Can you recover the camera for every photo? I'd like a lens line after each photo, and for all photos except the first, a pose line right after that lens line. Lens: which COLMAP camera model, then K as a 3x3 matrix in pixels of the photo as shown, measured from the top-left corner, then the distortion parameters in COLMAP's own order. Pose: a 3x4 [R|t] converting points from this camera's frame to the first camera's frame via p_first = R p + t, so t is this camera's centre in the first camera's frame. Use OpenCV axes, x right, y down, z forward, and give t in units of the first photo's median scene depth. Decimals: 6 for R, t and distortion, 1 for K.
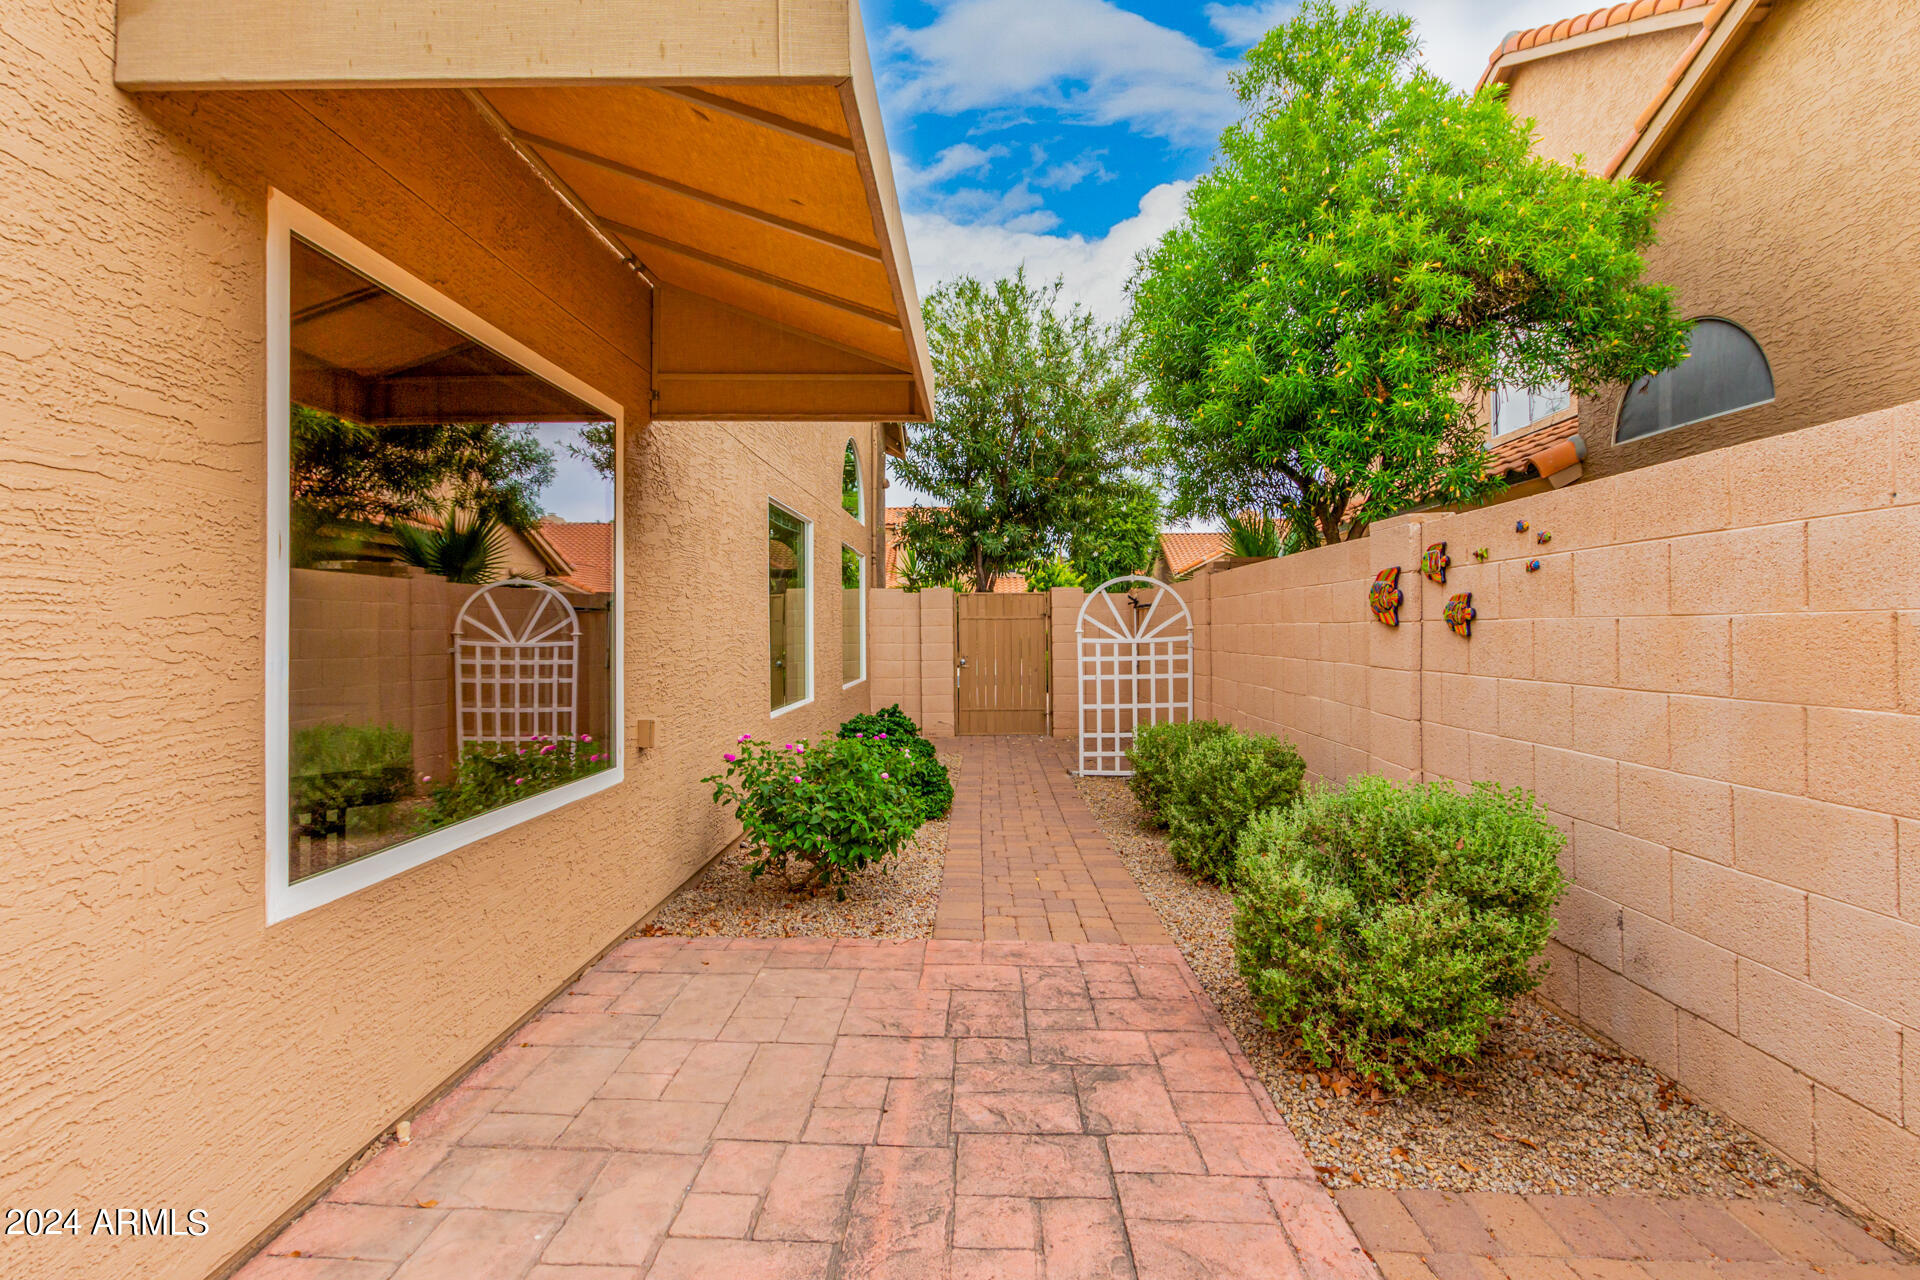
lens RADIAL K [[899.6, 0, 960.0], [0, 899.6, 640.0], [0, 0, 1]] dist [0.003768, -0.005576]
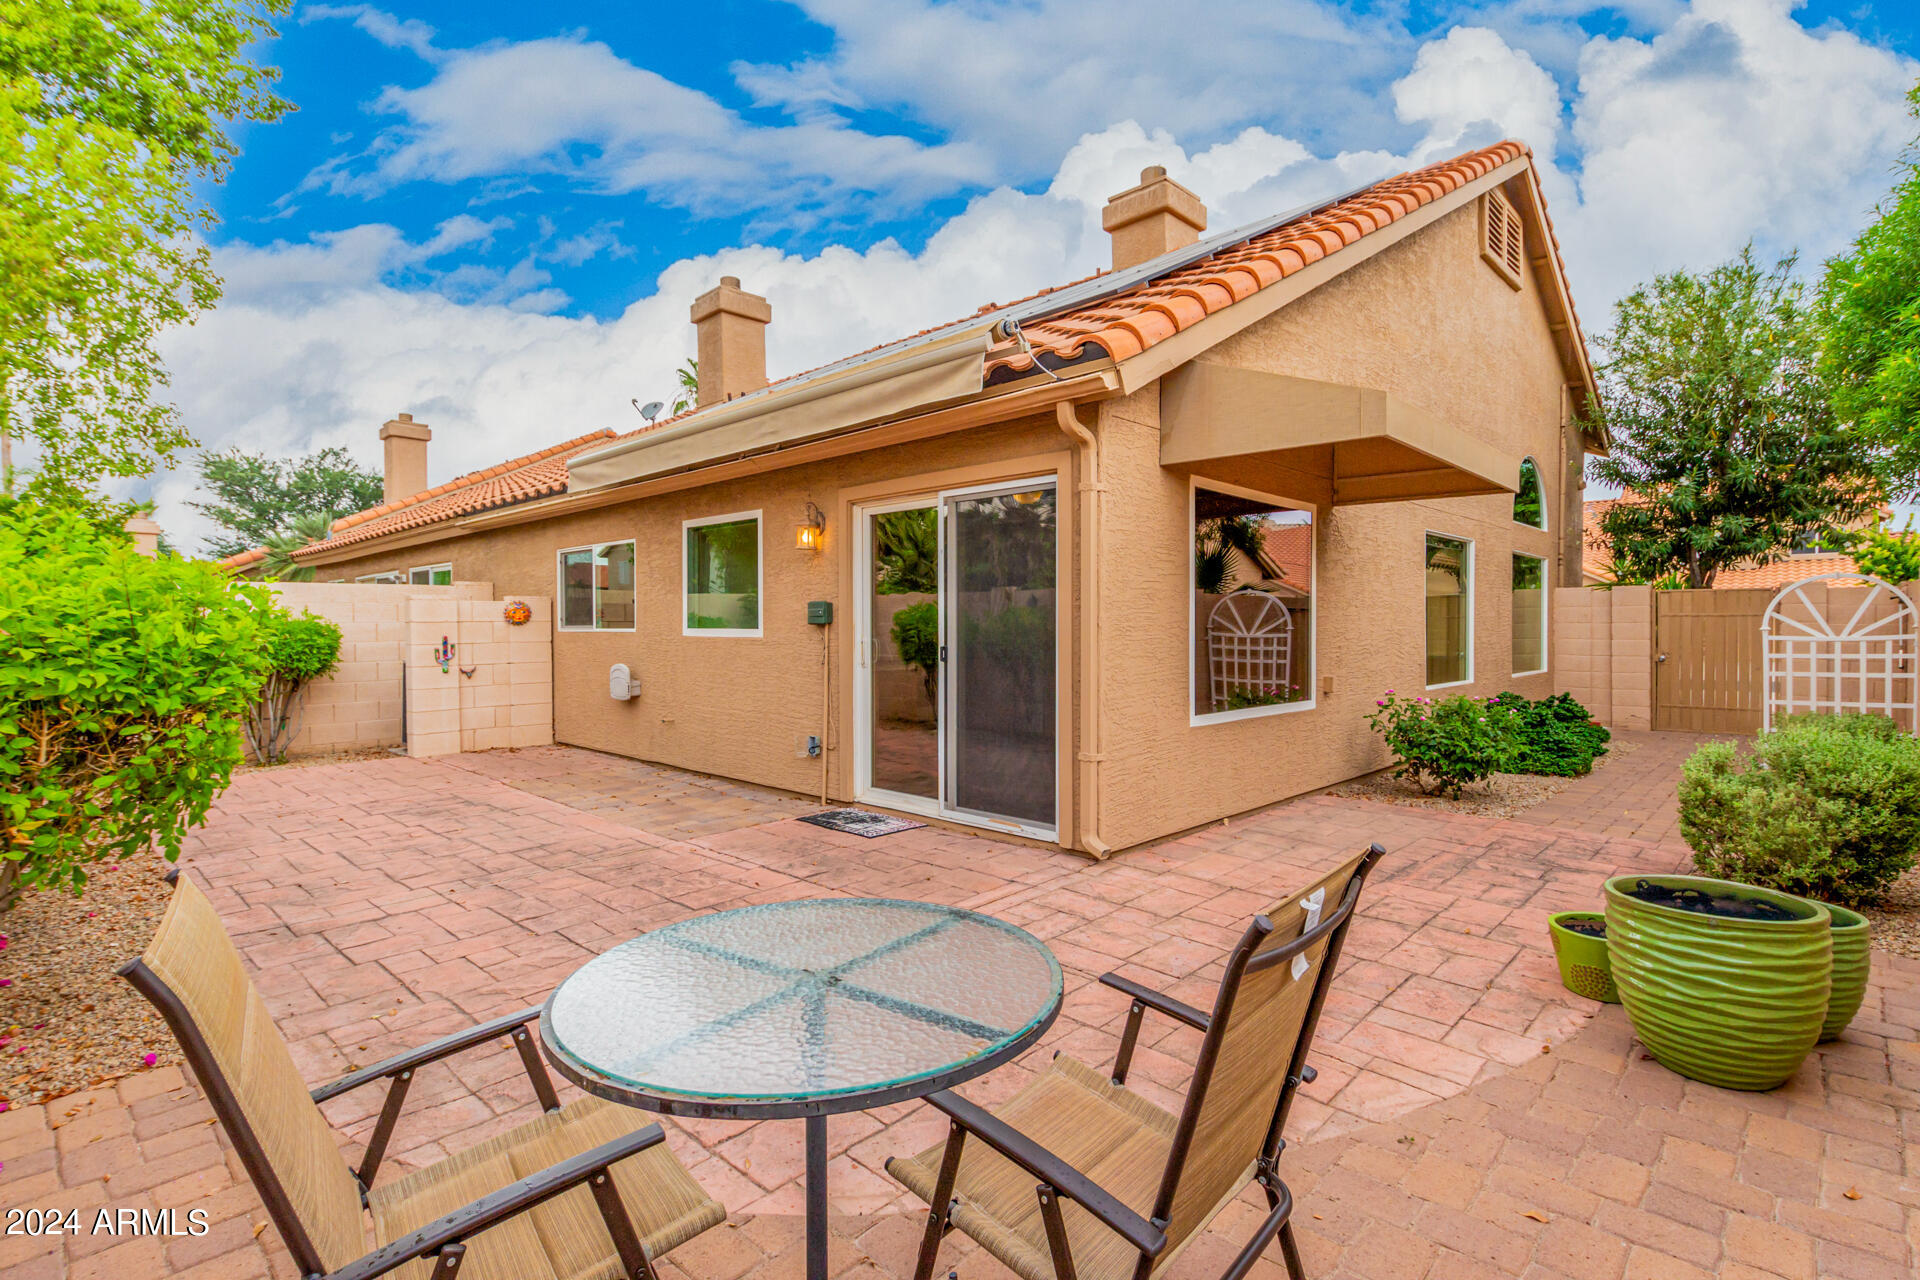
lens RADIAL K [[899.6, 0, 960.0], [0, 899.6, 640.0], [0, 0, 1]] dist [0.003768, -0.005576]
pose [[0.730744, 0.014320, -0.682502, 0.154964], [-0.010051, 0.999897, 0.010217, 0.002164], [0.682578, -0.000606, 0.730813, -0.372938]]
